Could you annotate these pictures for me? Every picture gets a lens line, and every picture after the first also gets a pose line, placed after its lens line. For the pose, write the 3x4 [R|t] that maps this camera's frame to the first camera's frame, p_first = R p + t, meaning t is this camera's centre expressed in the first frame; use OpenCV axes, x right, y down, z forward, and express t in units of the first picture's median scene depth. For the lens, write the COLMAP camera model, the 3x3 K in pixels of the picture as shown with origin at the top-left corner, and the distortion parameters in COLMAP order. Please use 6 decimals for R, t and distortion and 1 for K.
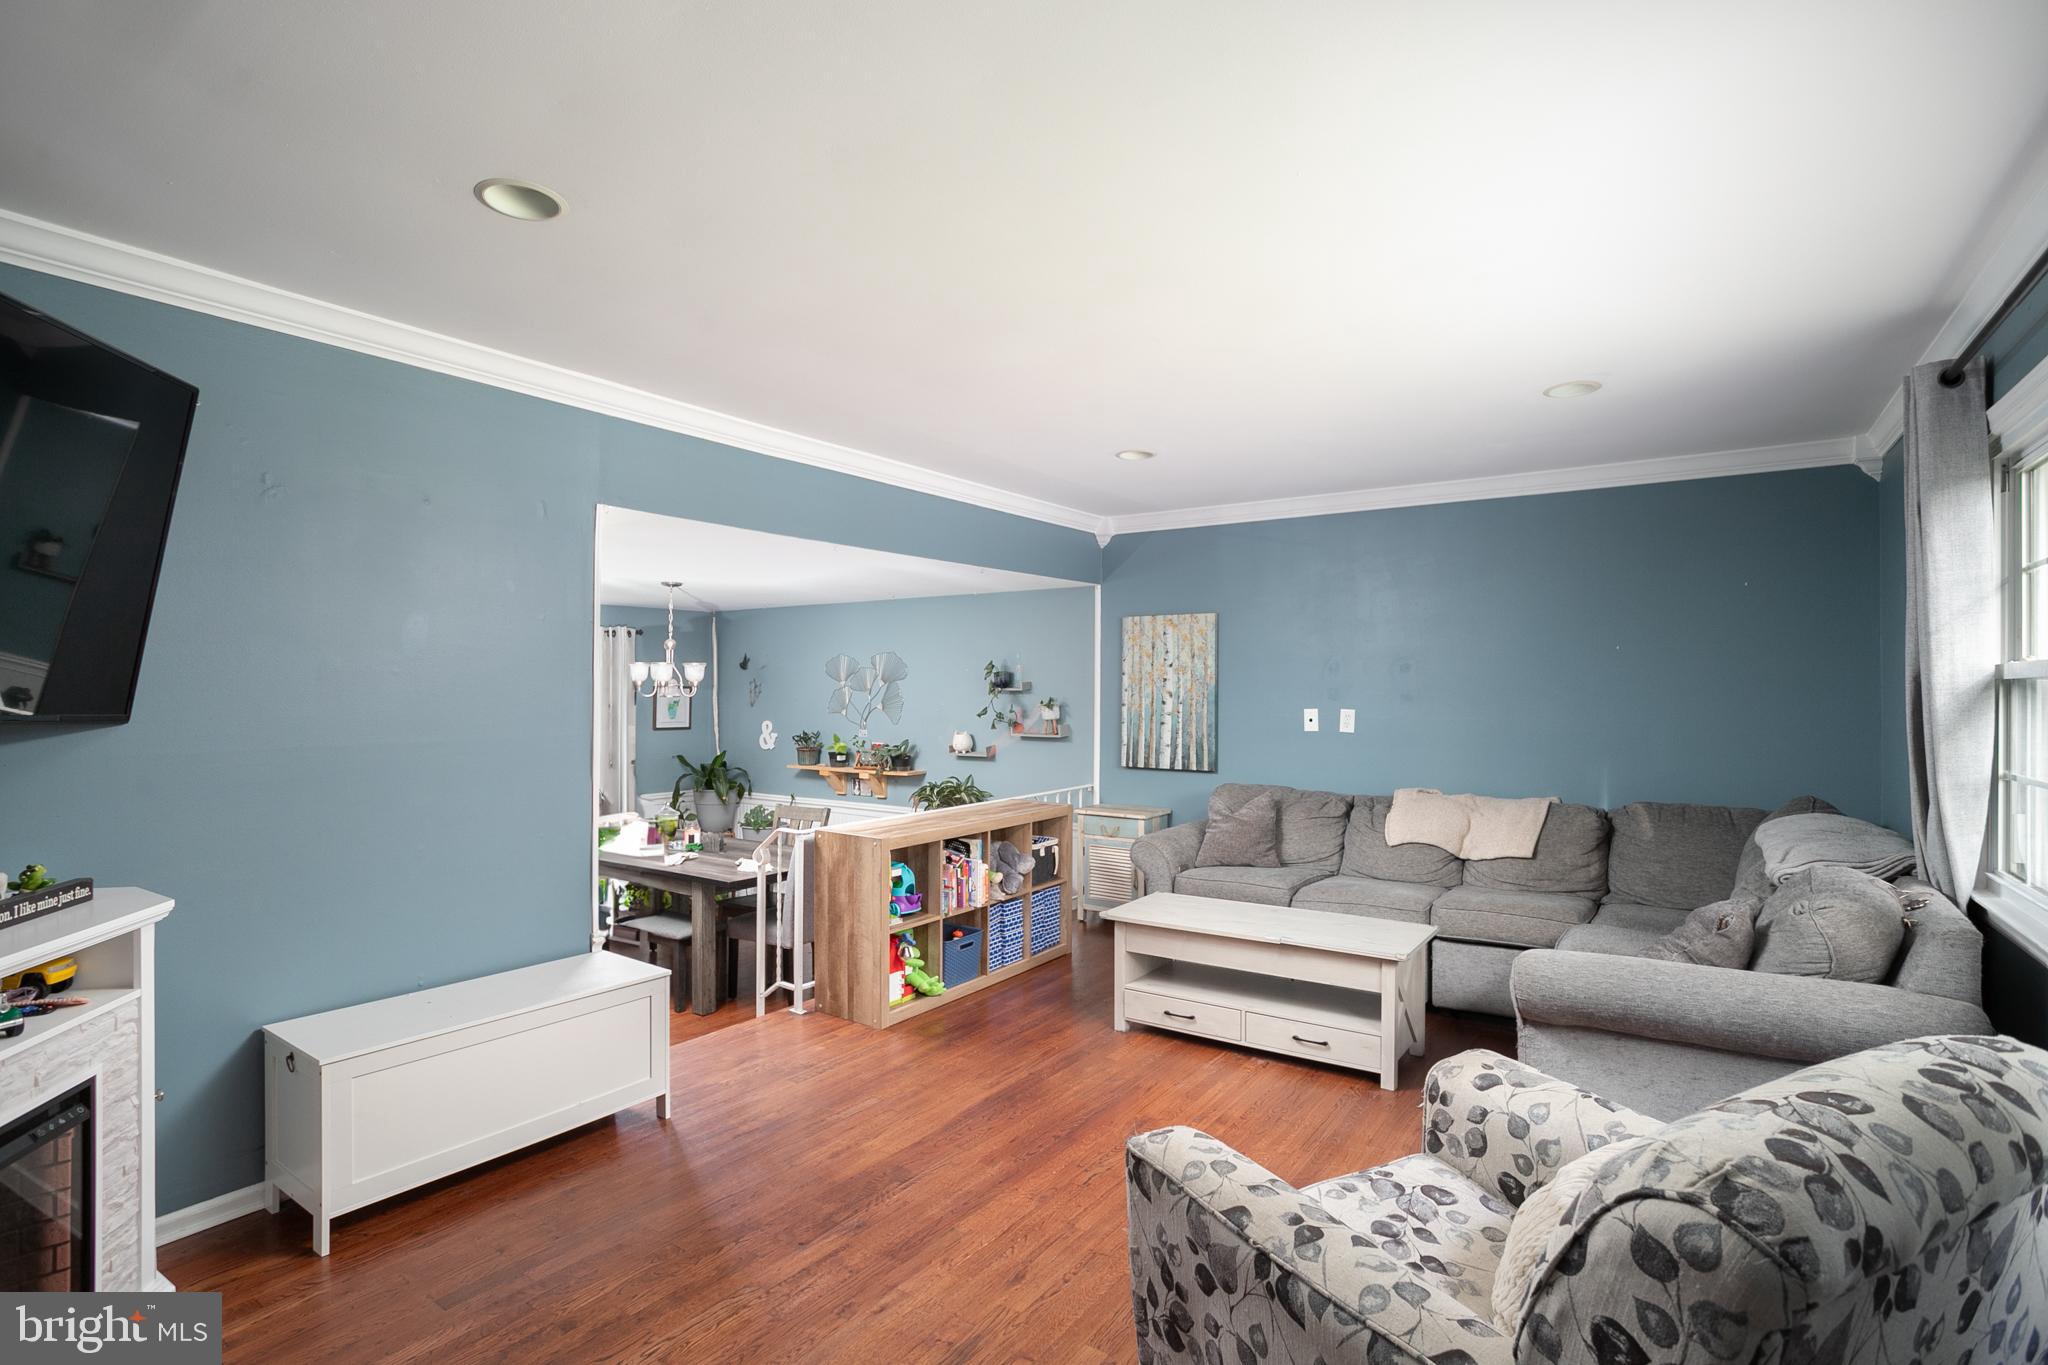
lens RADIAL K [[958.1, 0, 1023.0], [0, 958.1, 677.2], [0, 0, 1]] dist [-0.026536, -0.000761]
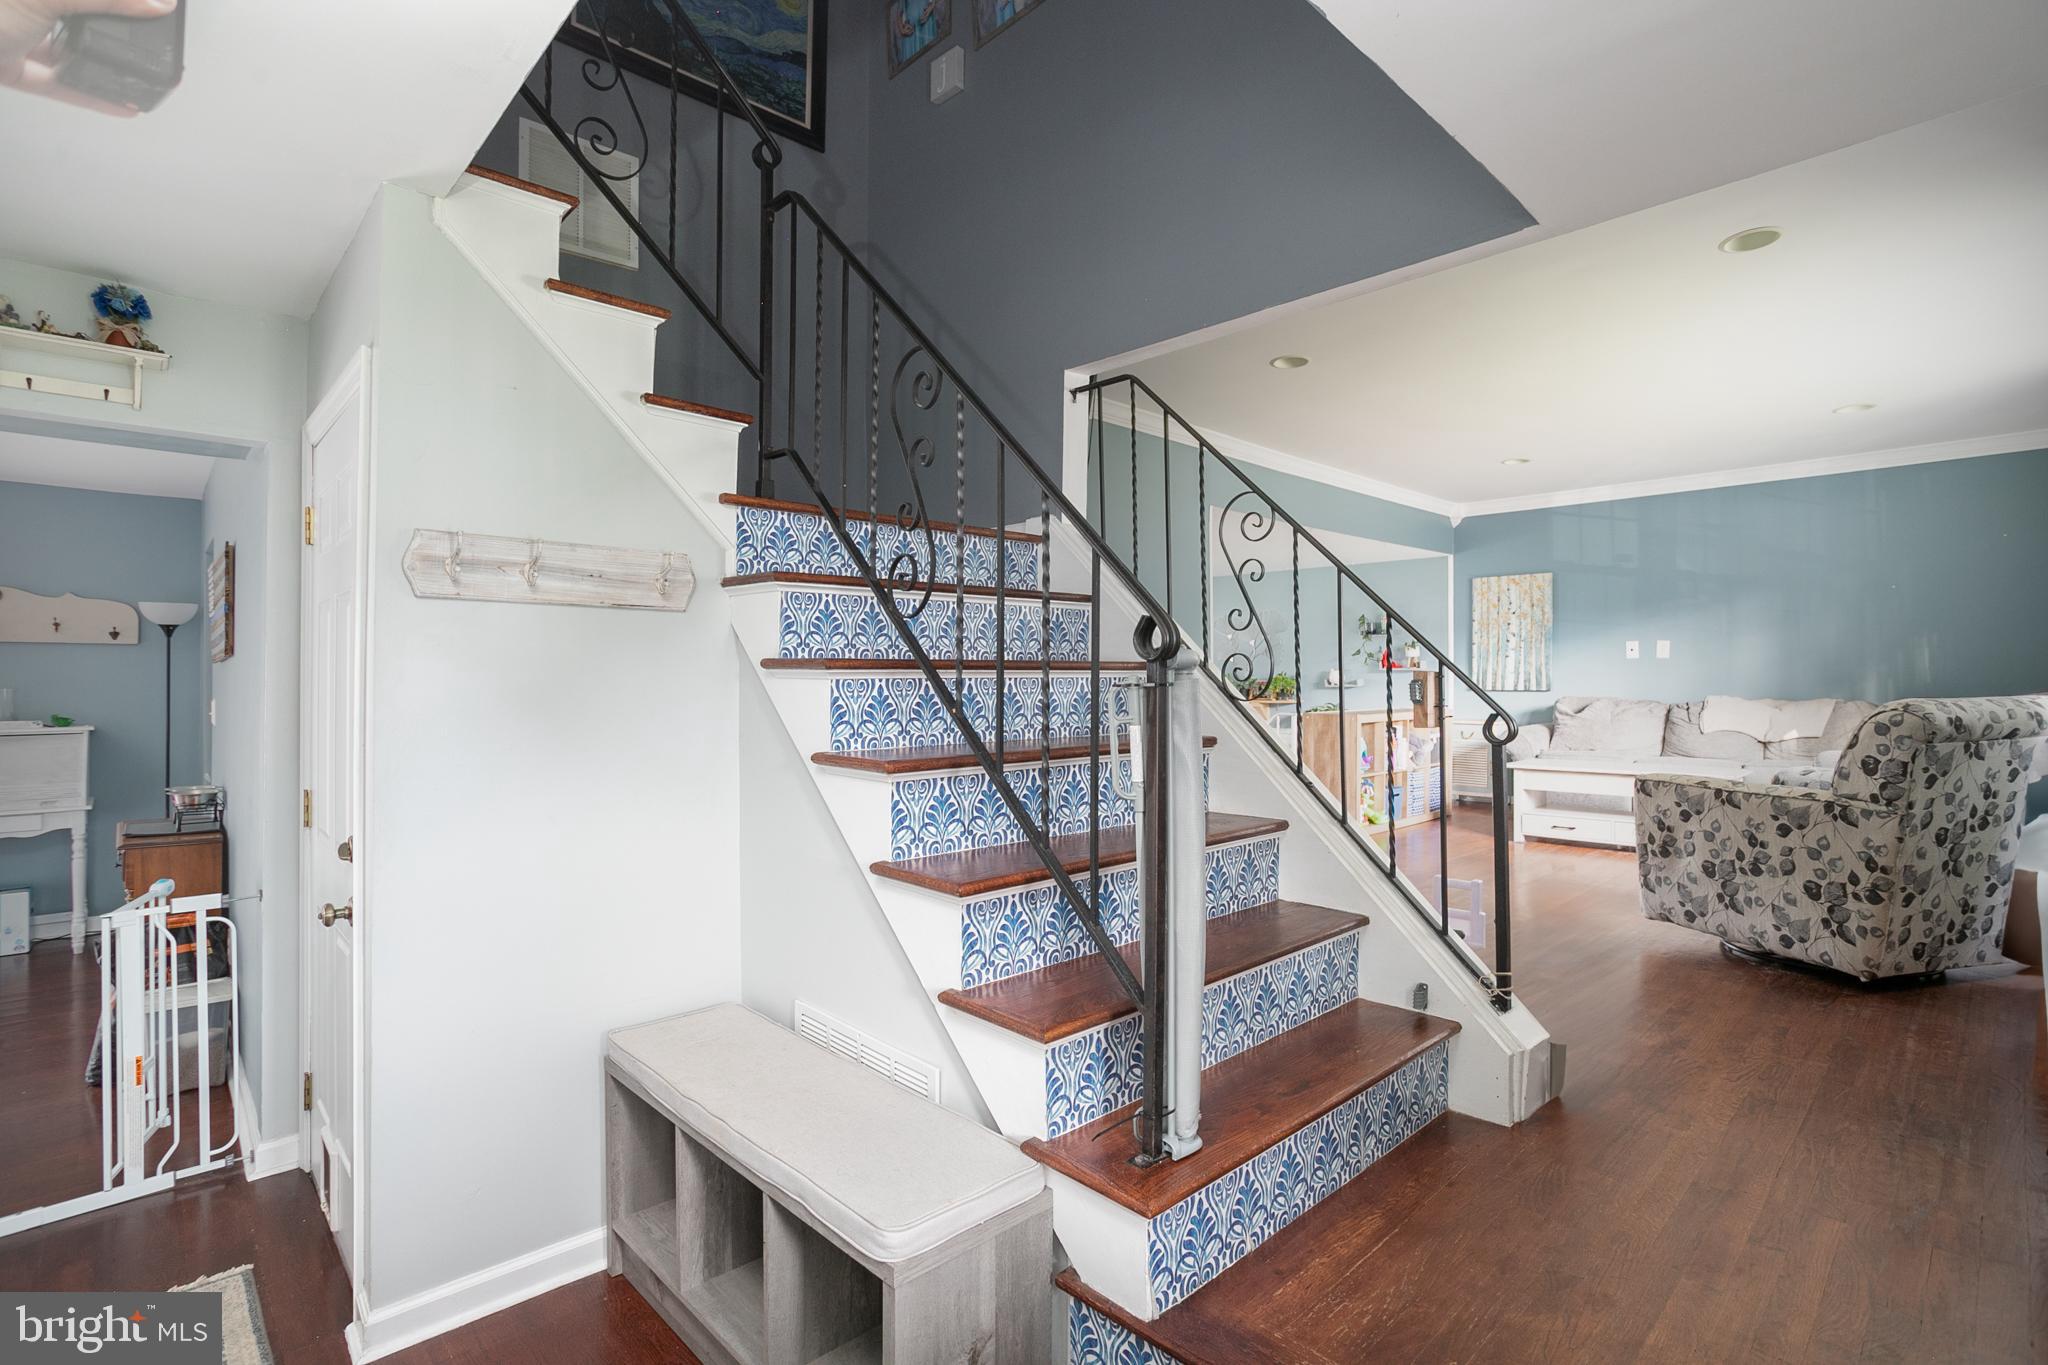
lens RADIAL K [[958.1, 0, 1020.9], [0, 958.1, 685.9], [0, 0, 1]] dist [-0.026536, -0.000761]
pose [[0.979890, -0.004351, -0.199489, -0.335990], [0.007570, 0.999853, 0.015377, 0.083352], [0.199393, -0.016578, 0.979779, -0.580868]]
